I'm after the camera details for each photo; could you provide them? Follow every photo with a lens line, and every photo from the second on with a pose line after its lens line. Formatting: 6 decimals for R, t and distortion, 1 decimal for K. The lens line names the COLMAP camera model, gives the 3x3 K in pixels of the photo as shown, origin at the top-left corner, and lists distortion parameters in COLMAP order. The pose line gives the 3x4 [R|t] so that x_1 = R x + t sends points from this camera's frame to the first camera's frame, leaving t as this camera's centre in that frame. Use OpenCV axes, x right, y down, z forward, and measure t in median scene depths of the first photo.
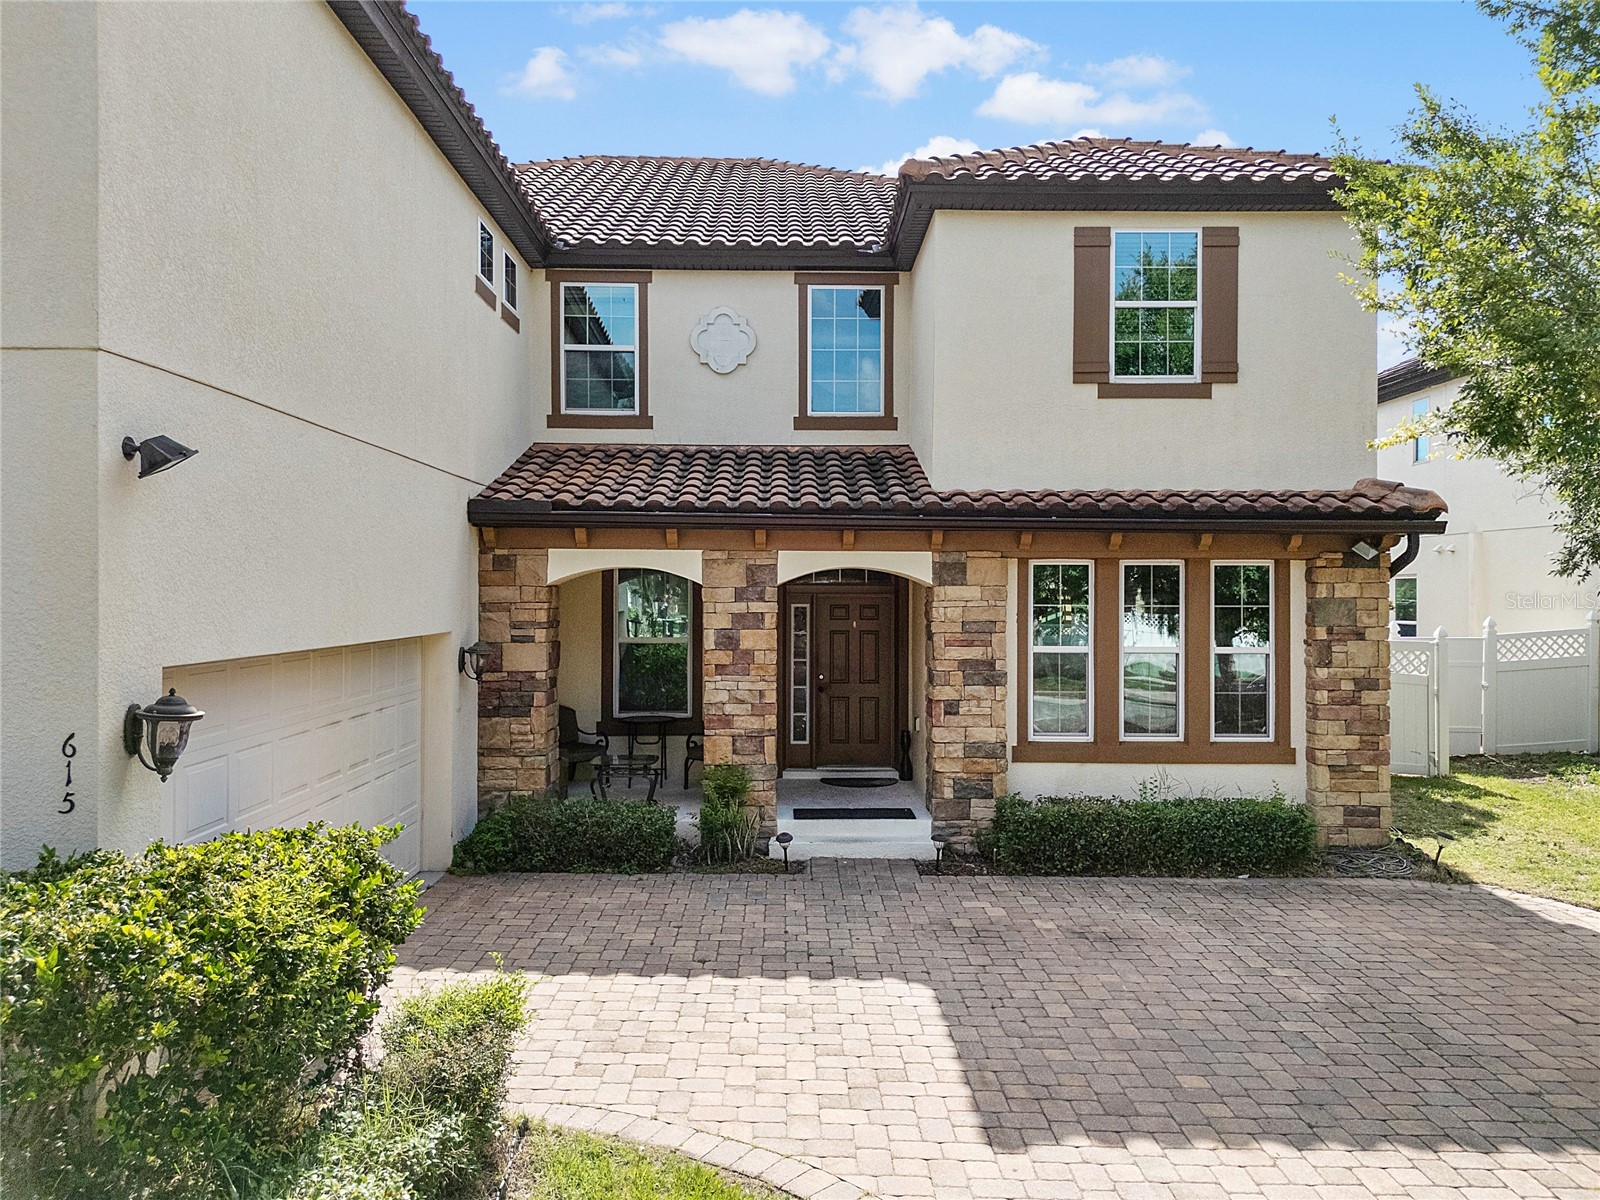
lens RADIAL K [[1188.5, 0, 771.7], [0, 1188.5, 597.8], [0, 0, 1]] dist [0.110923, -0.236241]
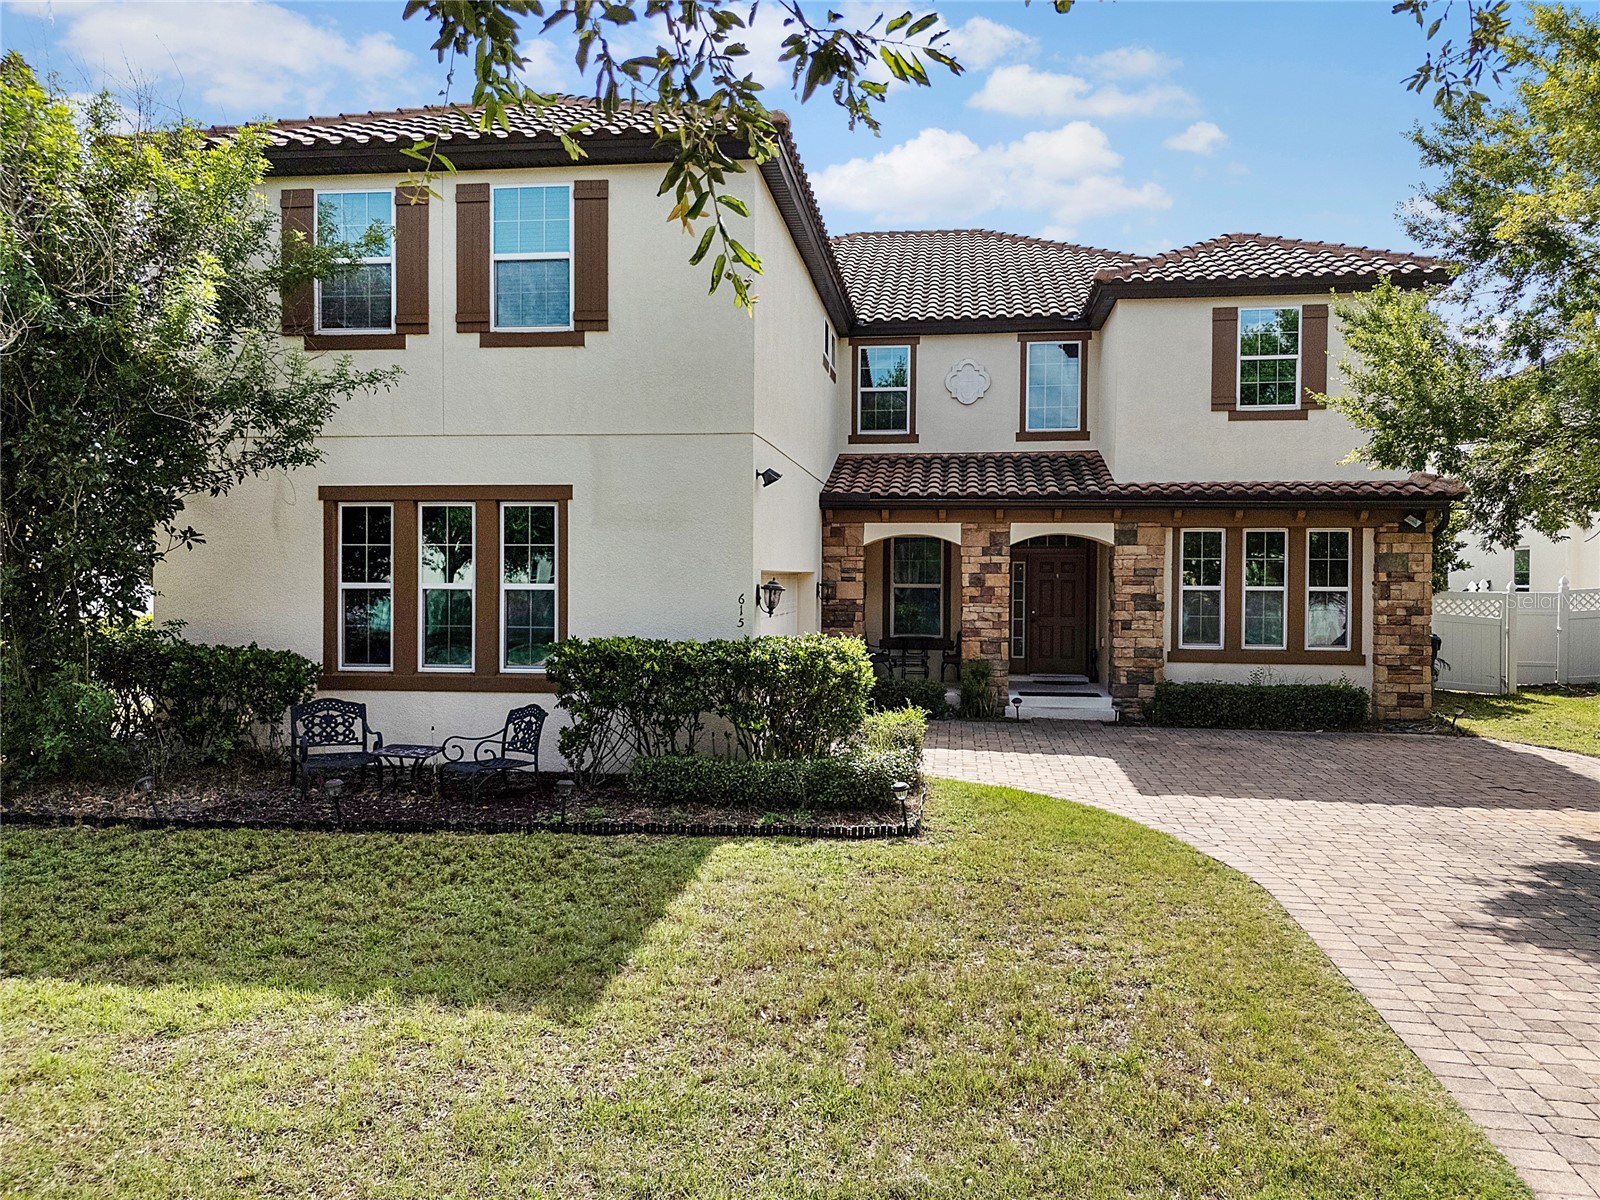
lens RADIAL K [[1188.5, 0, 771.7], [0, 1188.5, 597.8], [0, 0, 1]] dist [0.110923, -0.236241]
pose [[0.989454, 0.004522, -0.144774, -0.076736], [-0.002530, 0.999900, 0.013935, 0.036616], [0.144823, -0.013422, 0.989367, -0.585140]]
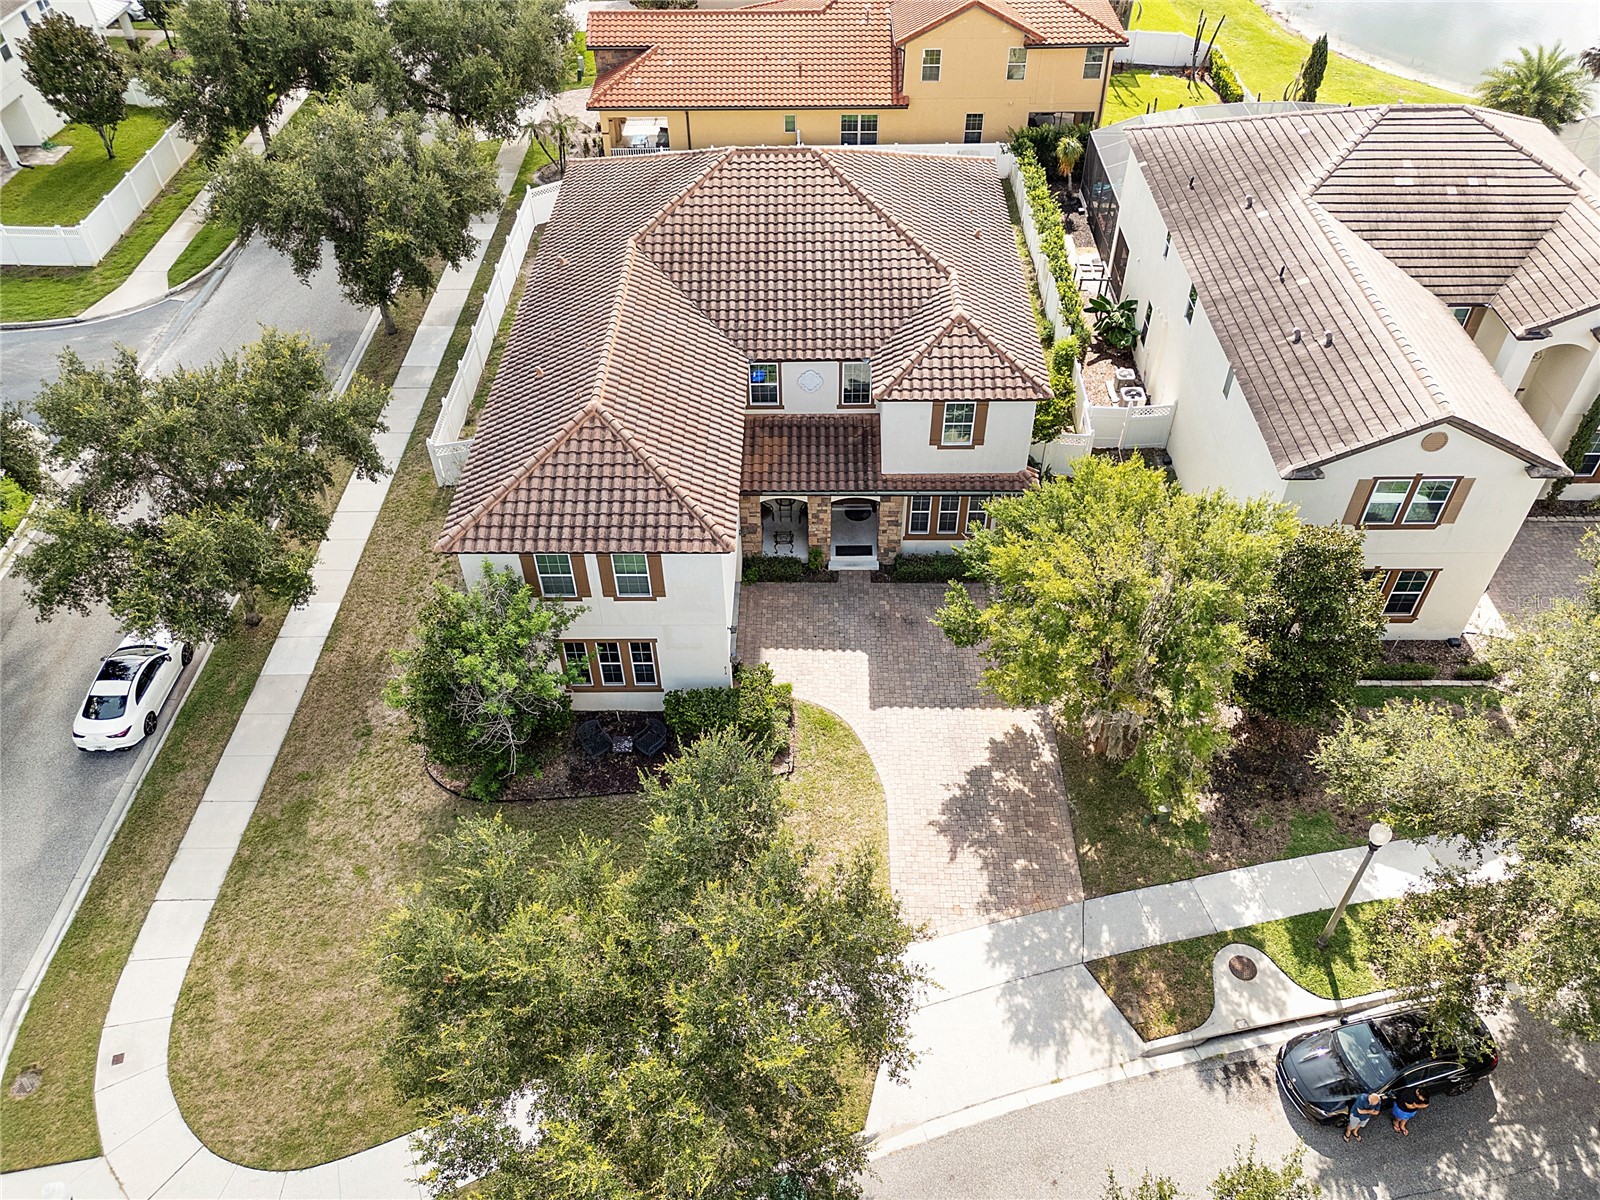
lens RADIAL K [[1188.5, 0, 771.7], [0, 1188.5, 597.8], [0, 0, 1]] dist [0.110923, -0.236241]
pose [[0.999481, -0.003999, -0.031950, -0.053275], [0.024699, 0.731815, 0.681056, -1.971302], [0.020658, -0.681492, 0.731534, -1.490621]]
